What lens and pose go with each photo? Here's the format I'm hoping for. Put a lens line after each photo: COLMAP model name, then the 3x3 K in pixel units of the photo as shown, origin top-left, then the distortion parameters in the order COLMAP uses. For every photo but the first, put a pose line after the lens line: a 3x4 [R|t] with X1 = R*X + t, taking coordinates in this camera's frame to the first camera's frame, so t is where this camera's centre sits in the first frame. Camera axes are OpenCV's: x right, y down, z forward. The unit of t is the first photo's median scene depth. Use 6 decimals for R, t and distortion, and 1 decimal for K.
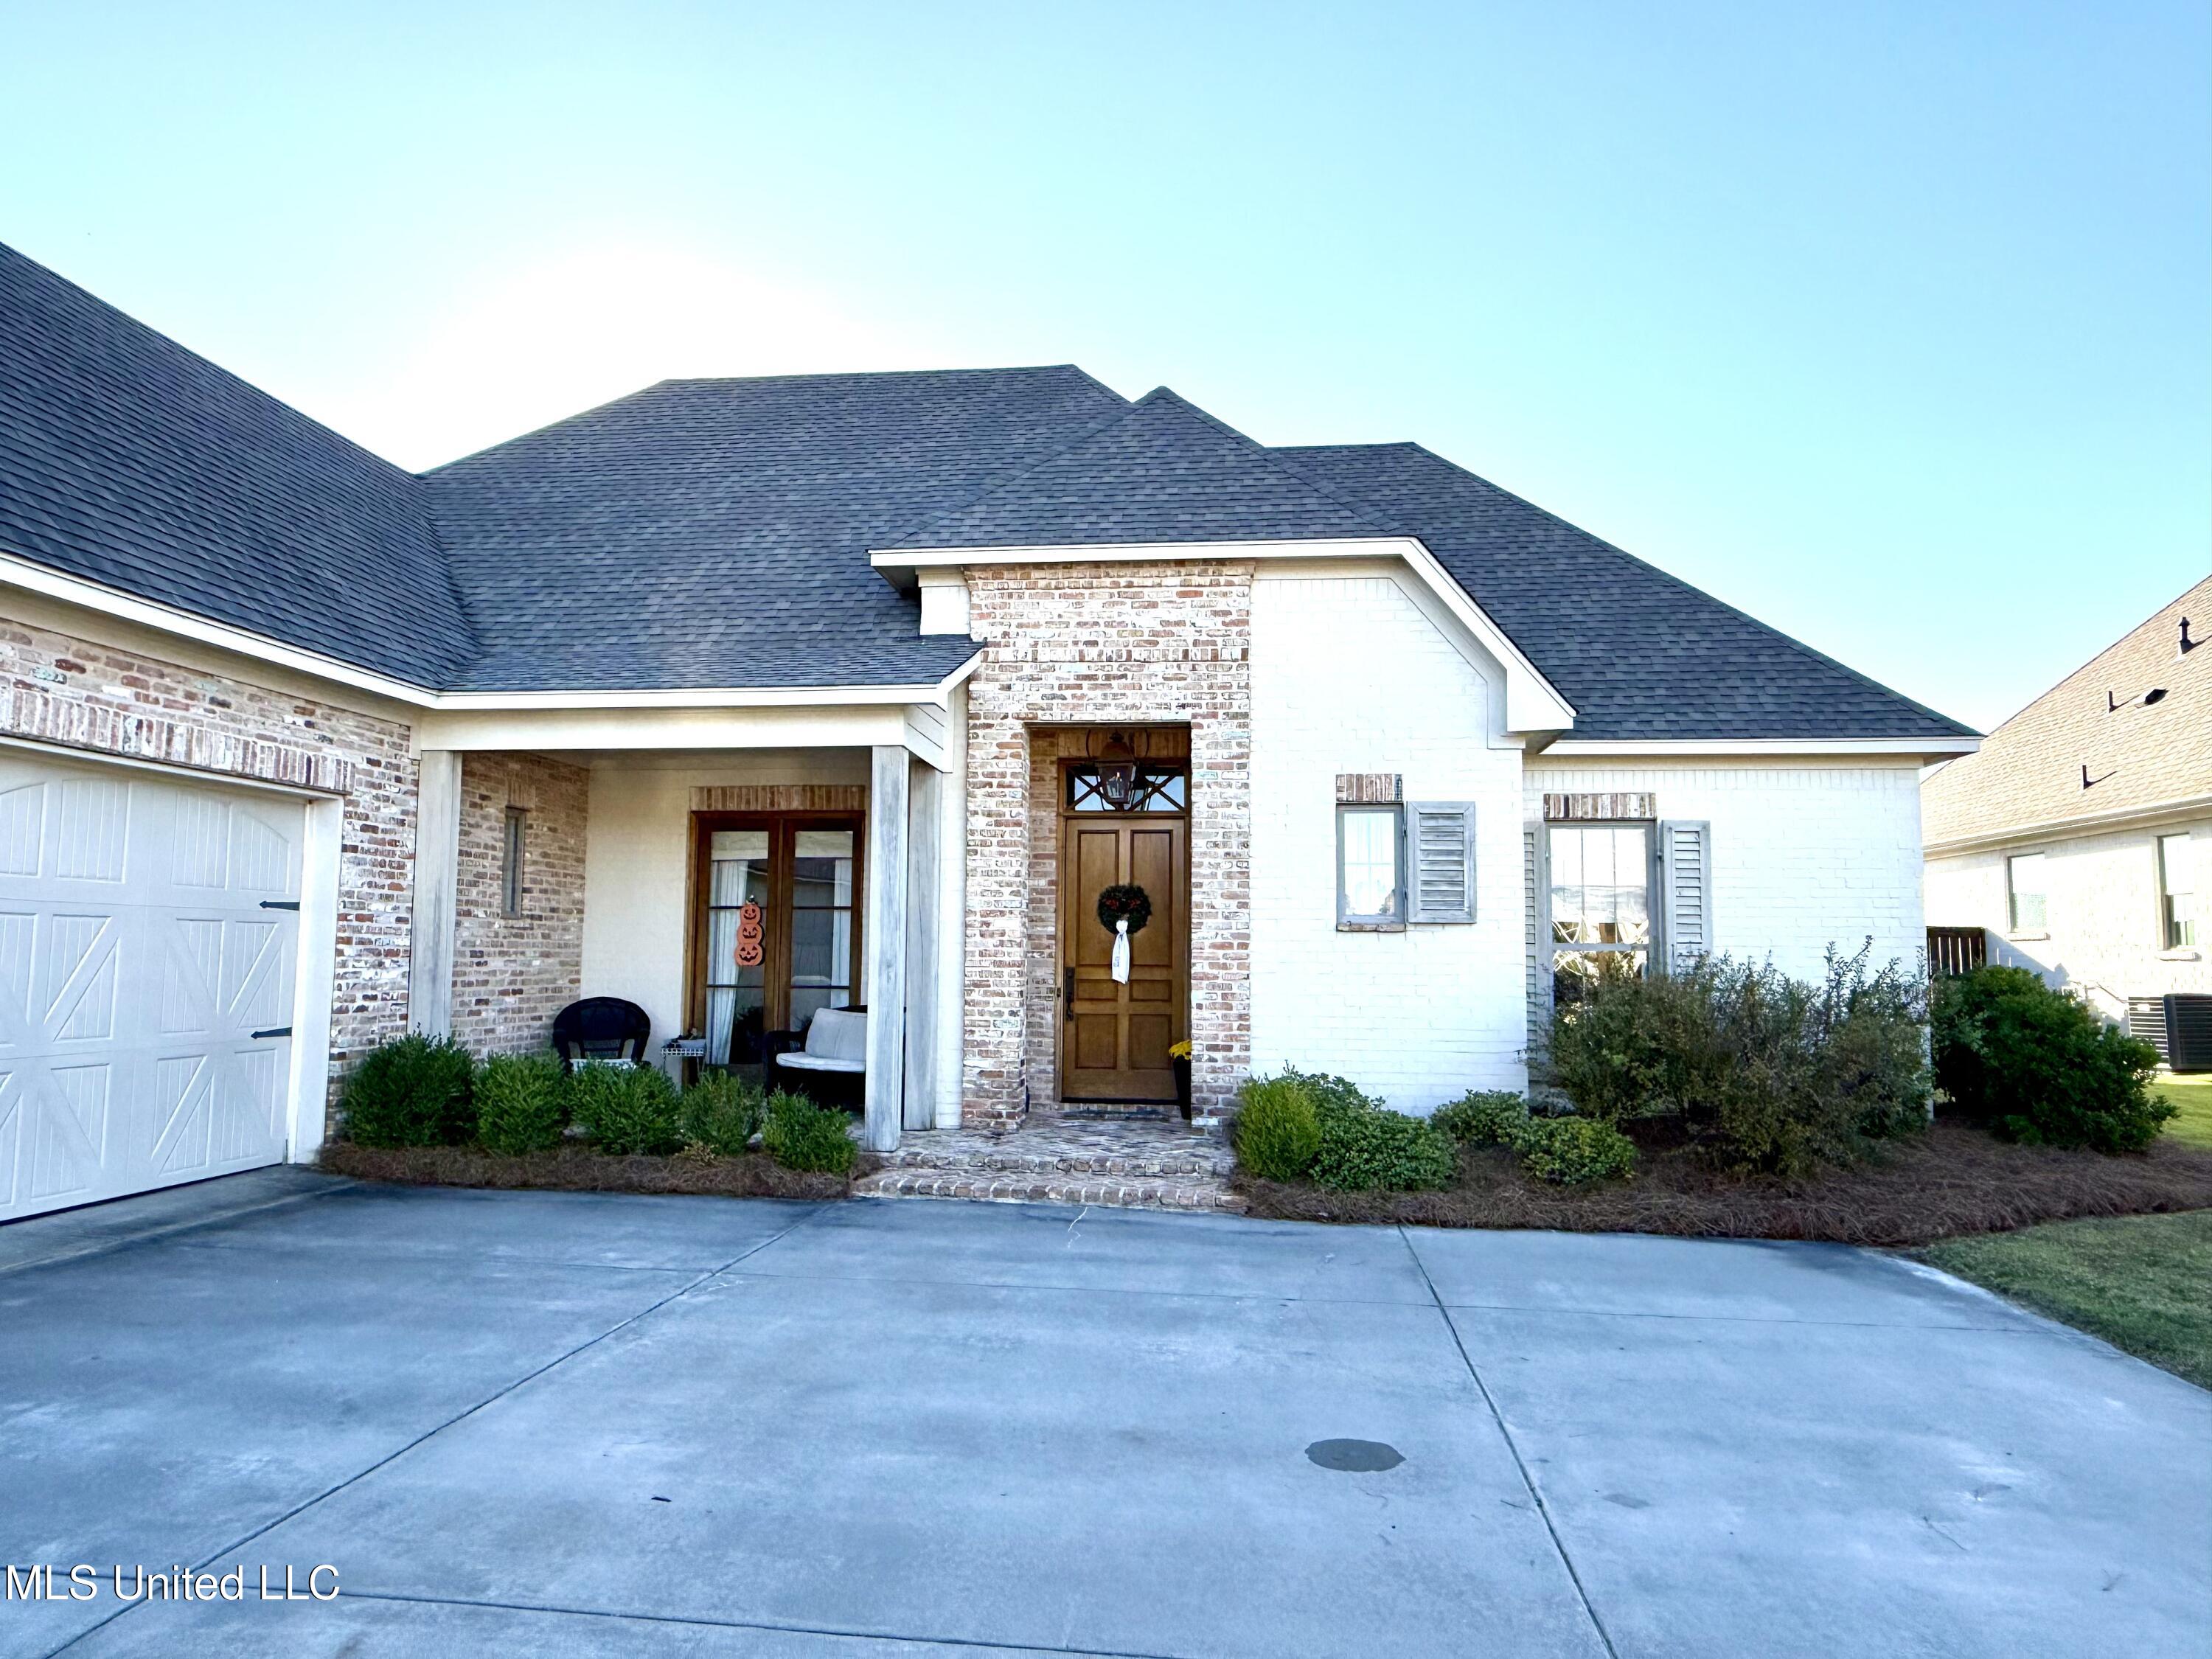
lens RADIAL K [[1435.2, 0, 1107.3], [0, 1435.2, 829.7], [0, 0, 1]] dist [-0.001308, 0.004901]
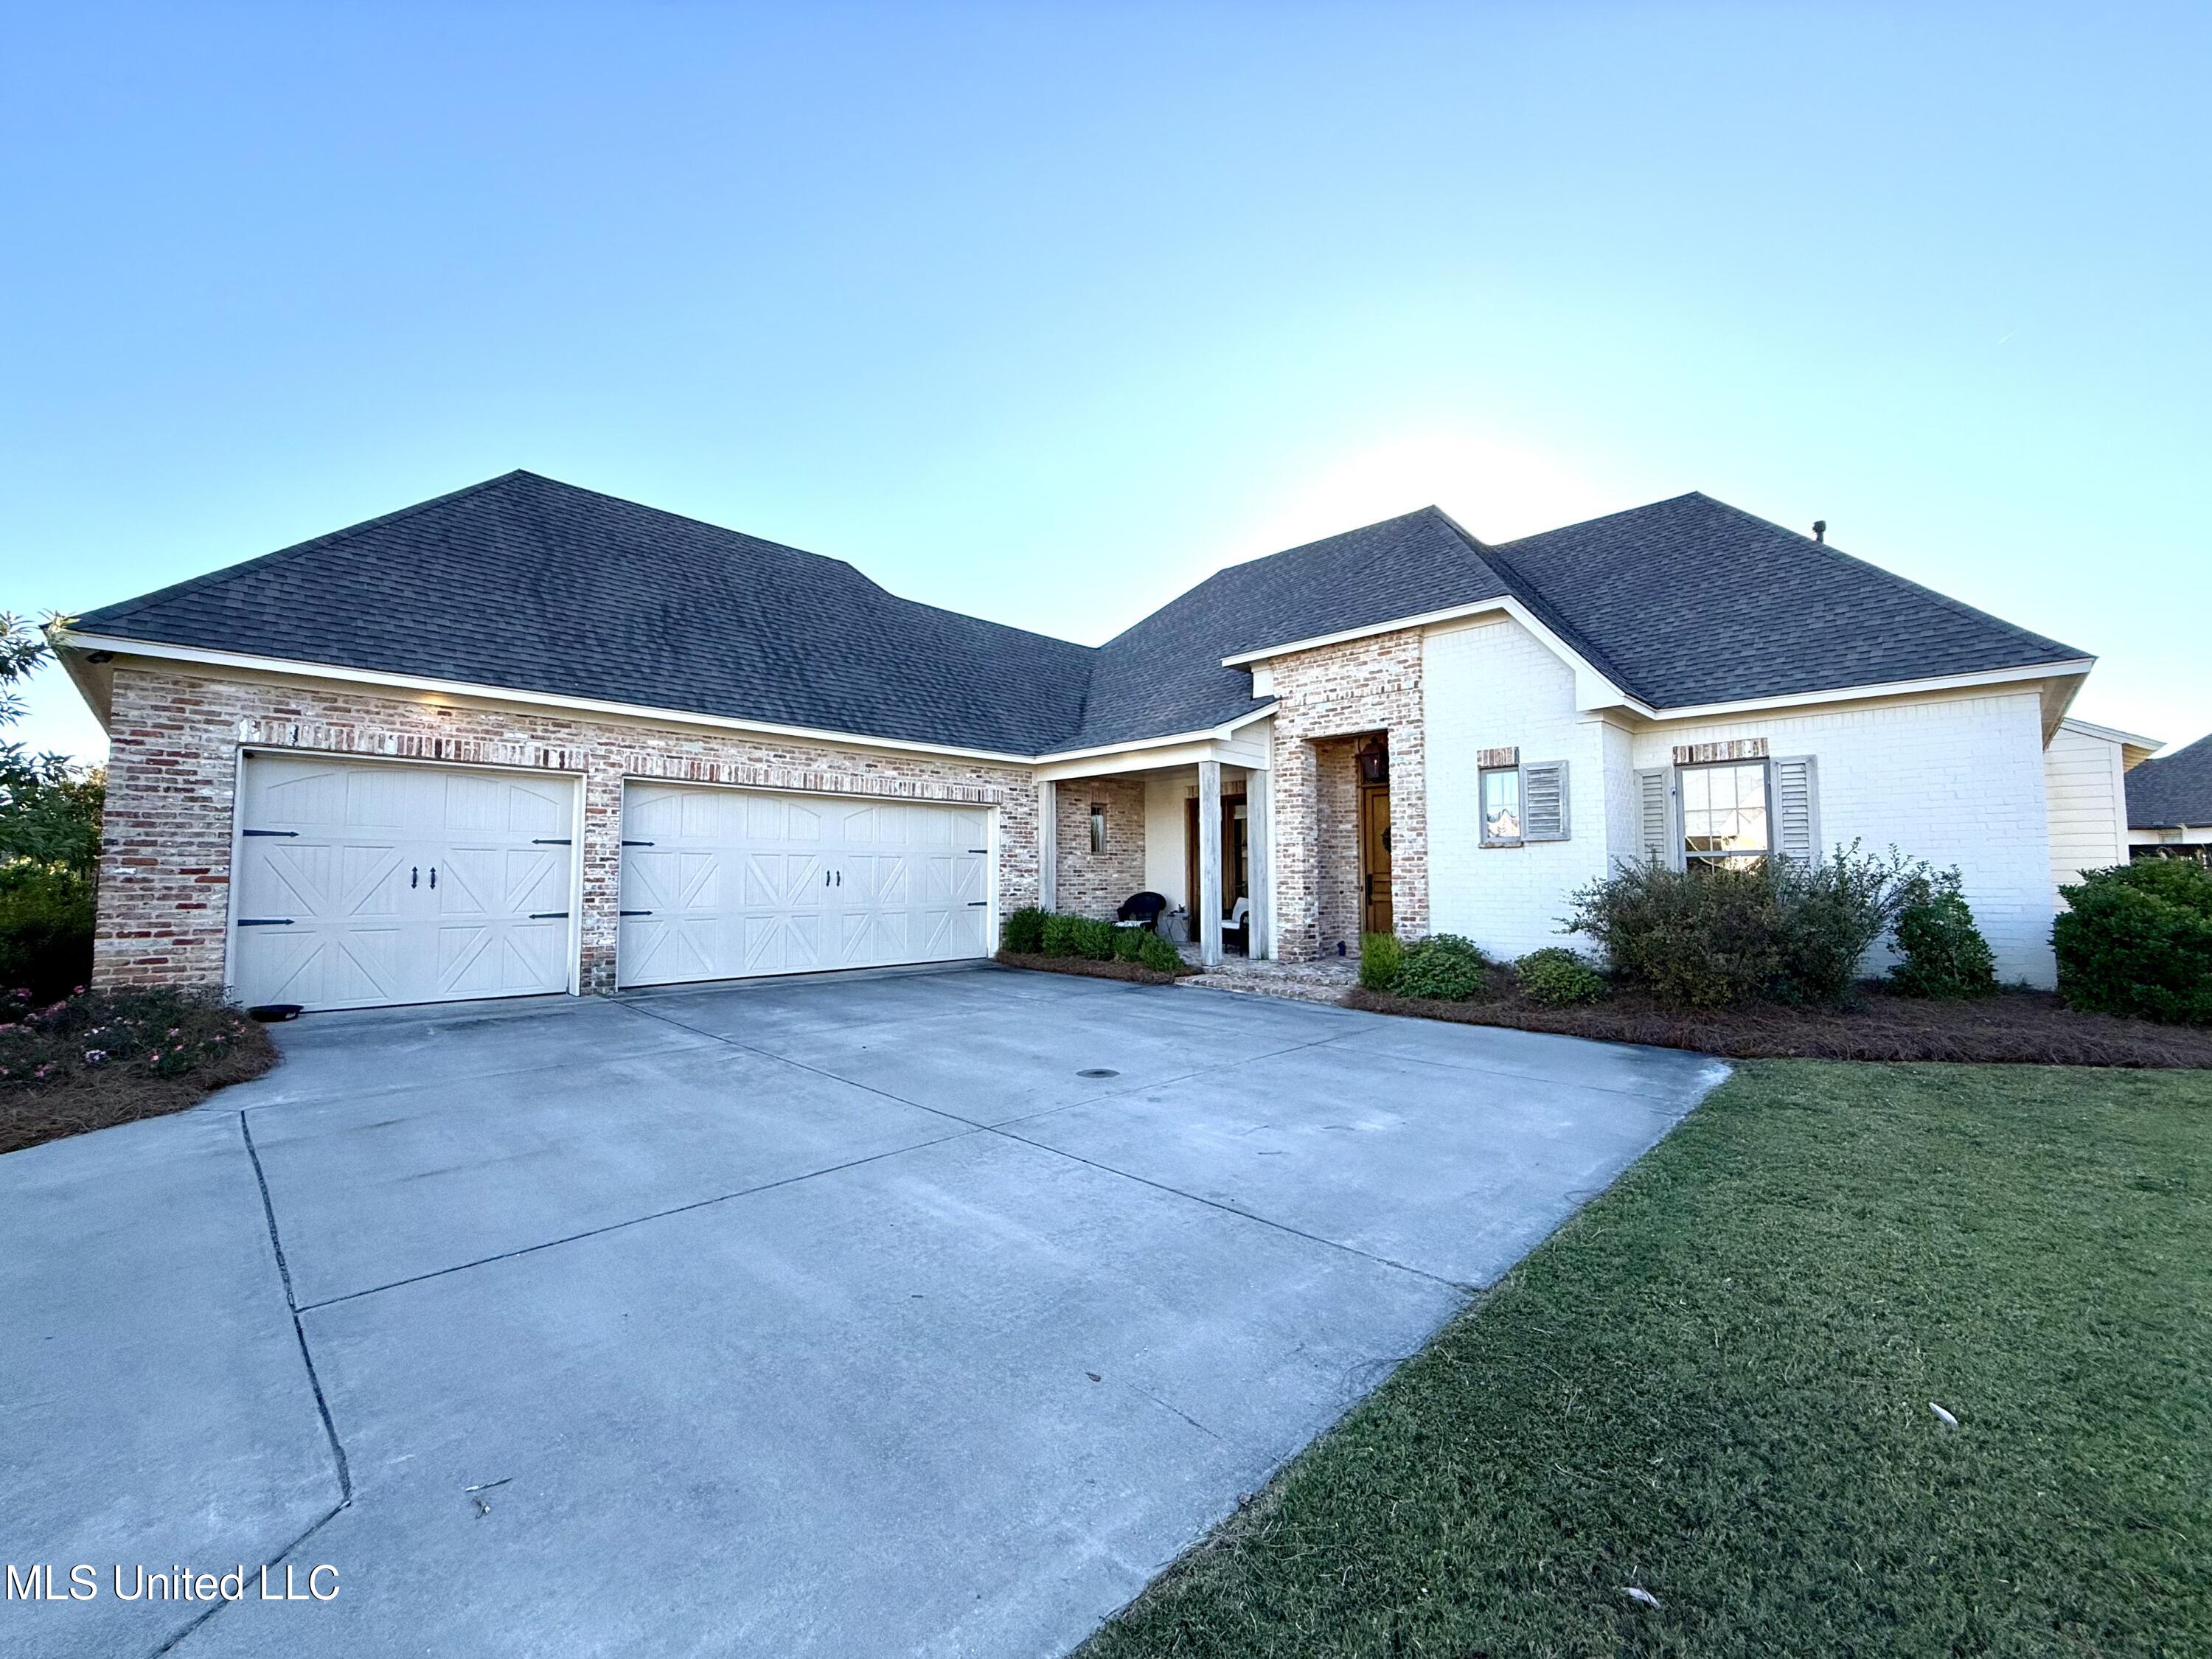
lens RADIAL K [[873.4, 0, 1107.8], [0, 873.4, 826.3], [0, 0, 1]] dist [0.001592, 0.000112]
pose [[0.789363, -0.048574, -0.612002, 0.426873], [0.064225, 0.997929, 0.003634, 0.015881], [0.610558, -0.042175, 0.790848, -0.029425]]
